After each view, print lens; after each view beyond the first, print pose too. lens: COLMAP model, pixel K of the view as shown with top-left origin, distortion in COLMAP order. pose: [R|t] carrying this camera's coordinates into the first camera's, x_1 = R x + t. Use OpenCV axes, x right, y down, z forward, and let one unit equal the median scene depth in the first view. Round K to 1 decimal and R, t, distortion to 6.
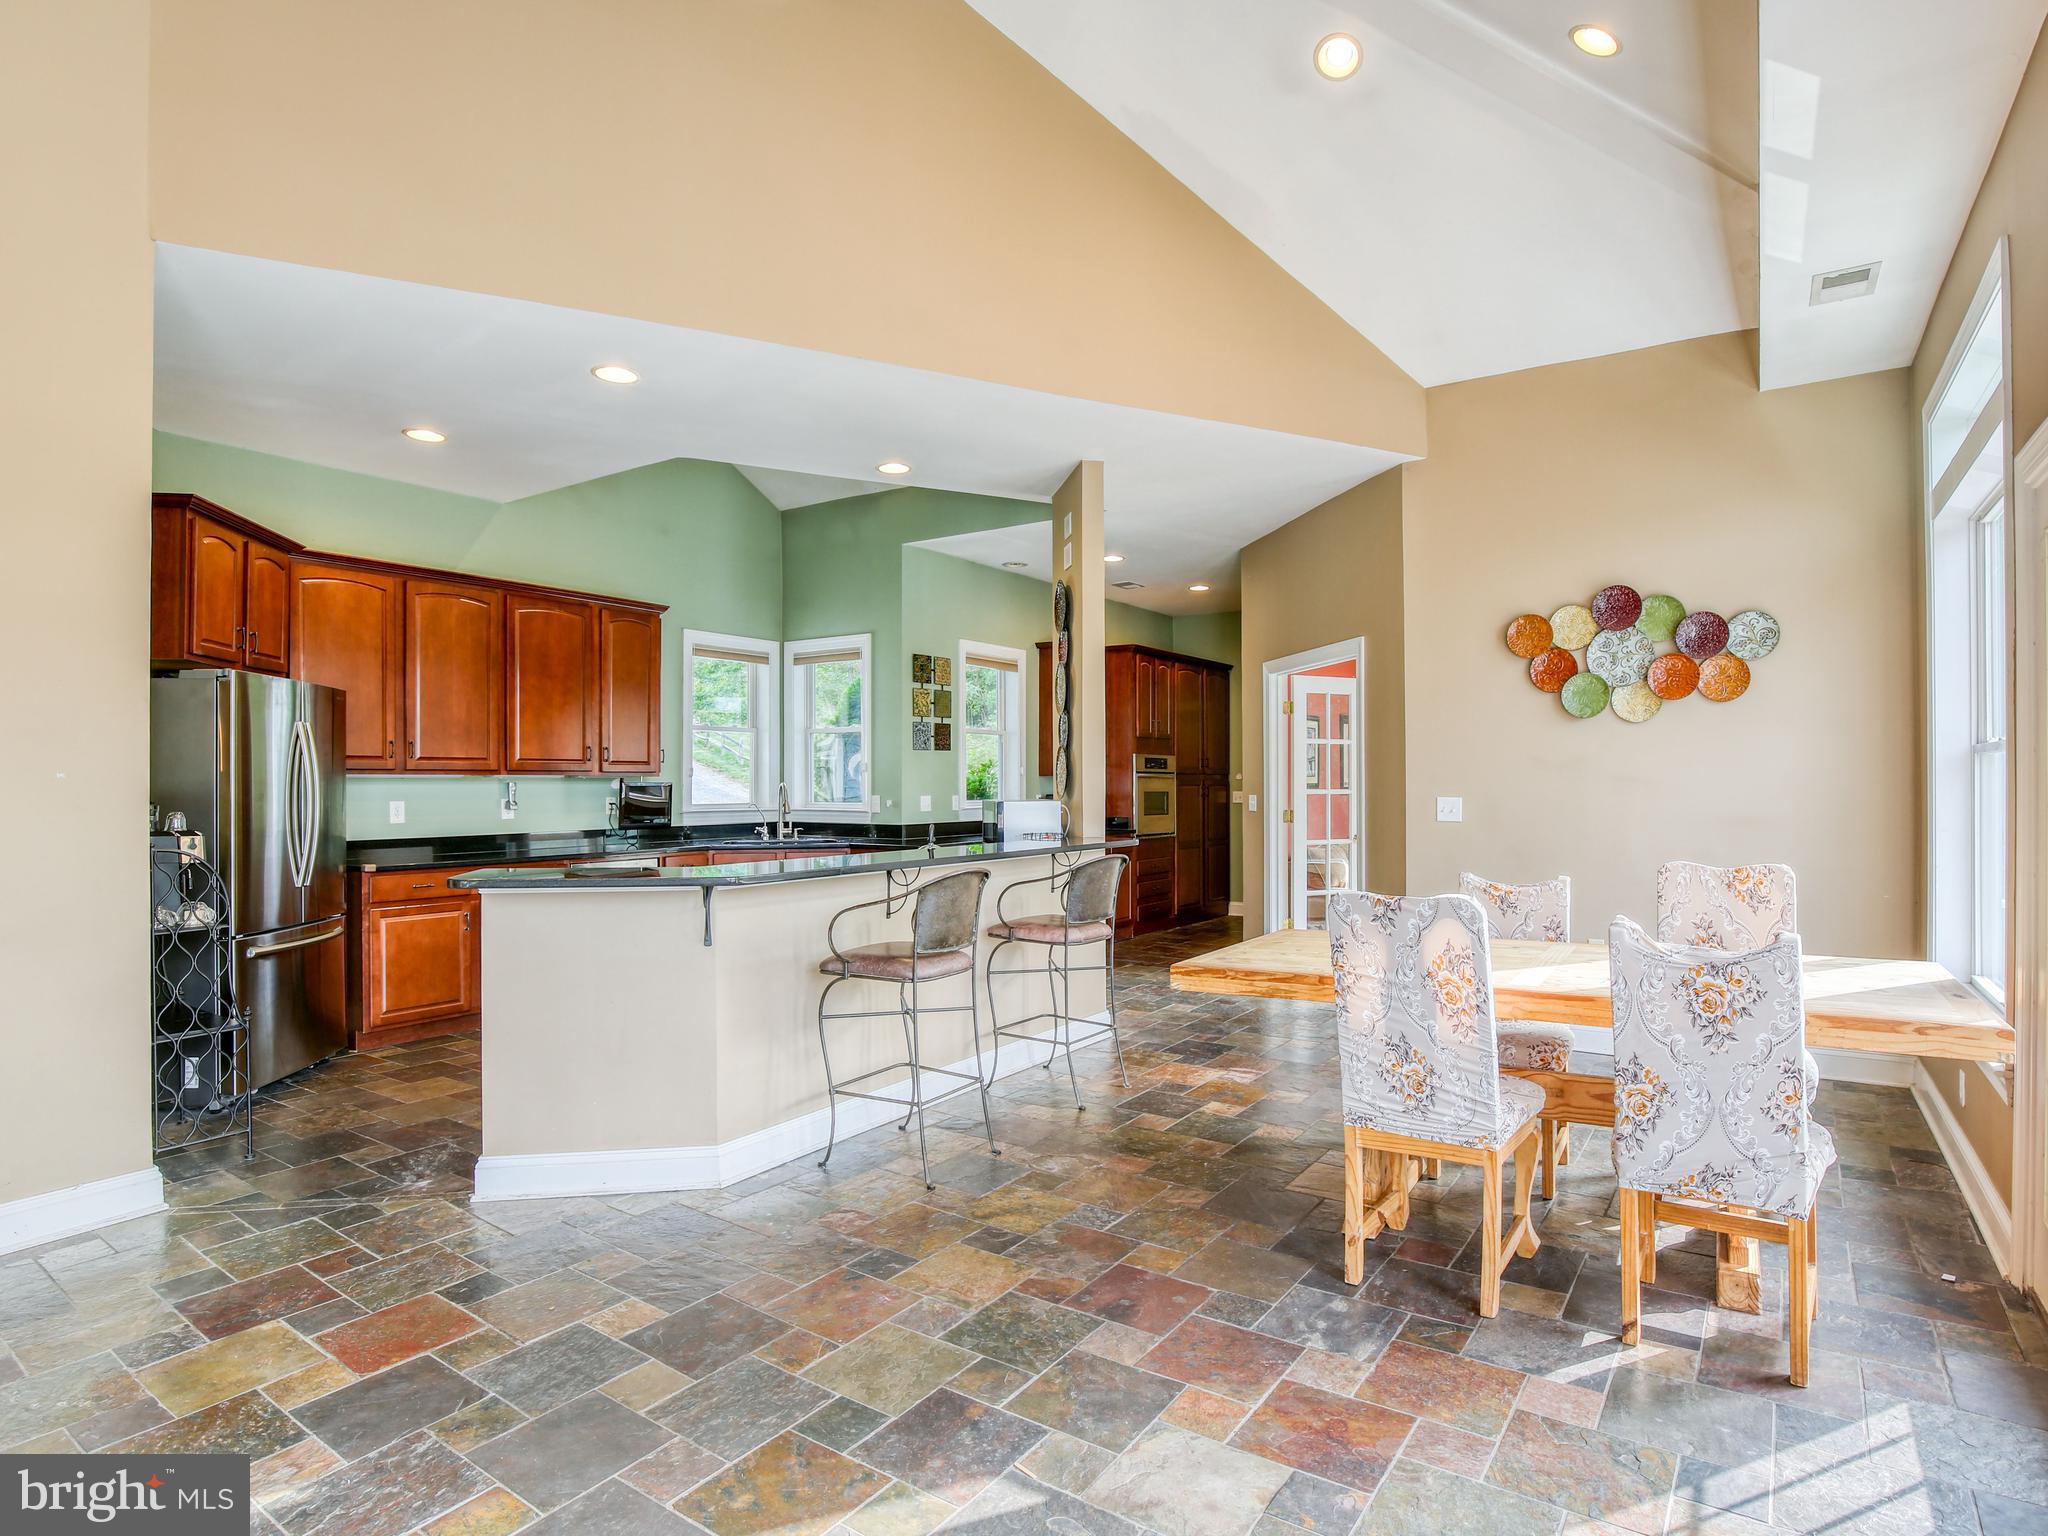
lens RADIAL K [[1099.2, 0, 1029.7], [0, 1099.2, 784.5], [0, 0, 1]] dist [-0.002508, 0.000185]
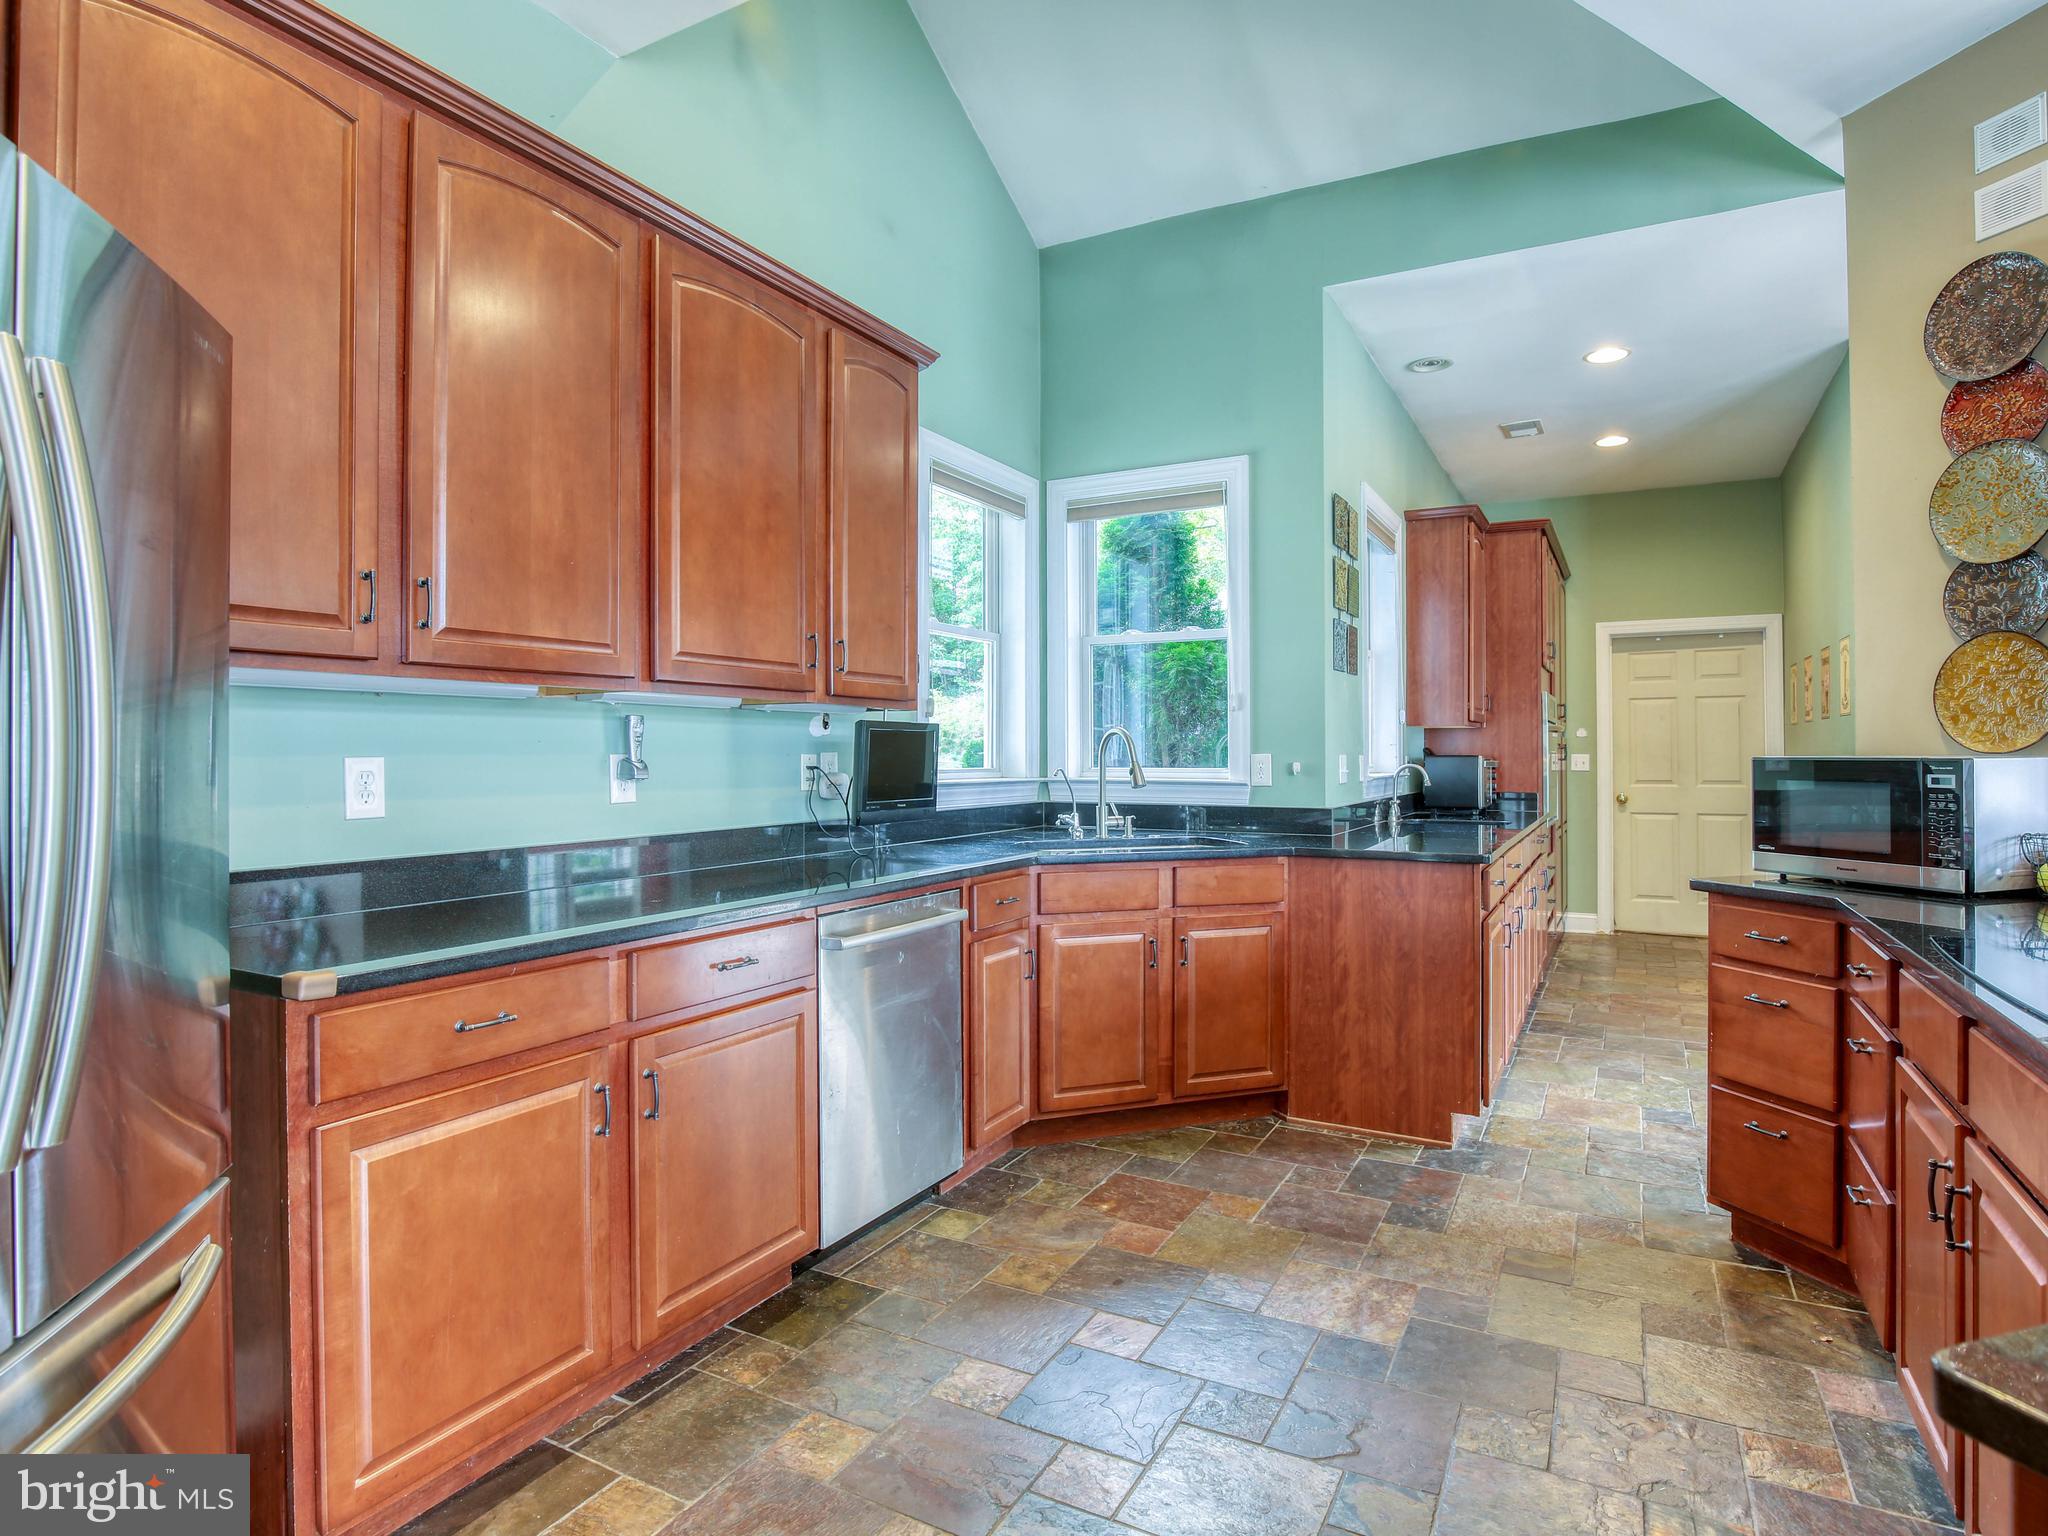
lens RADIAL K [[1103.1, 0, 1053.4], [0, 1103.1, 758.4], [0, 0, 1]] dist [-0.028768, -0.000035]
pose [[0.994262, 0.003165, 0.106927, -0.386927], [-0.003522, 0.999989, 0.003155, 0.013695], [-0.106916, -0.003514, 0.994262, 0.614210]]
